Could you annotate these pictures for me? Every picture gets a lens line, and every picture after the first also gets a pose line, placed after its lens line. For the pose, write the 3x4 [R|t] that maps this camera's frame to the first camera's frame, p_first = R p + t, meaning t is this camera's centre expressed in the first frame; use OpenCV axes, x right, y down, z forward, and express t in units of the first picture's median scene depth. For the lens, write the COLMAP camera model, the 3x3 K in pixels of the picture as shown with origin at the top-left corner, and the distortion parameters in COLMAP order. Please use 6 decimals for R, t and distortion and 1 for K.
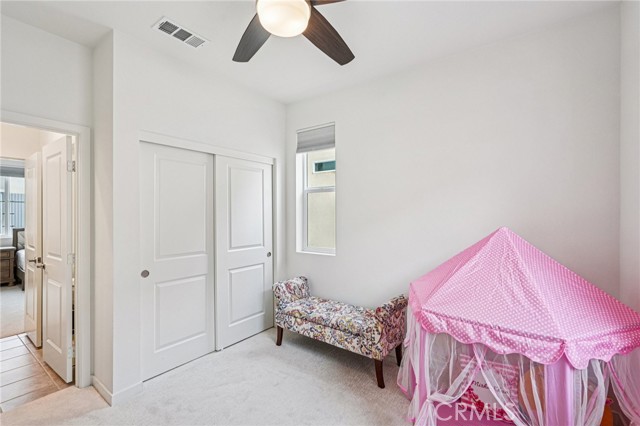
lens RADIAL K [[281.9, 0, 318.9], [0, 281.9, 215.0], [0, 0, 1]] dist [-0.001058, 0.001164]
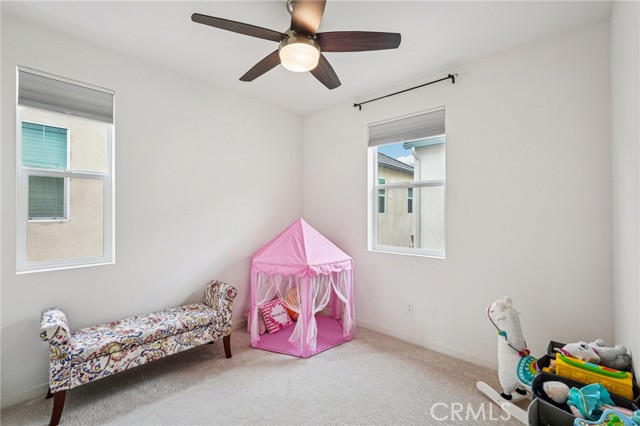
lens RADIAL K [[281.9, 0, 318.5], [0, 281.9, 211.6], [0, 0, 1]] dist [-0.001058, 0.001164]
pose [[0.123903, 0.005133, 0.992281, -0.792131], [-0.003743, 0.999982, -0.004705, 0.004144], [-0.992287, -0.003131, 0.123920, 0.422771]]
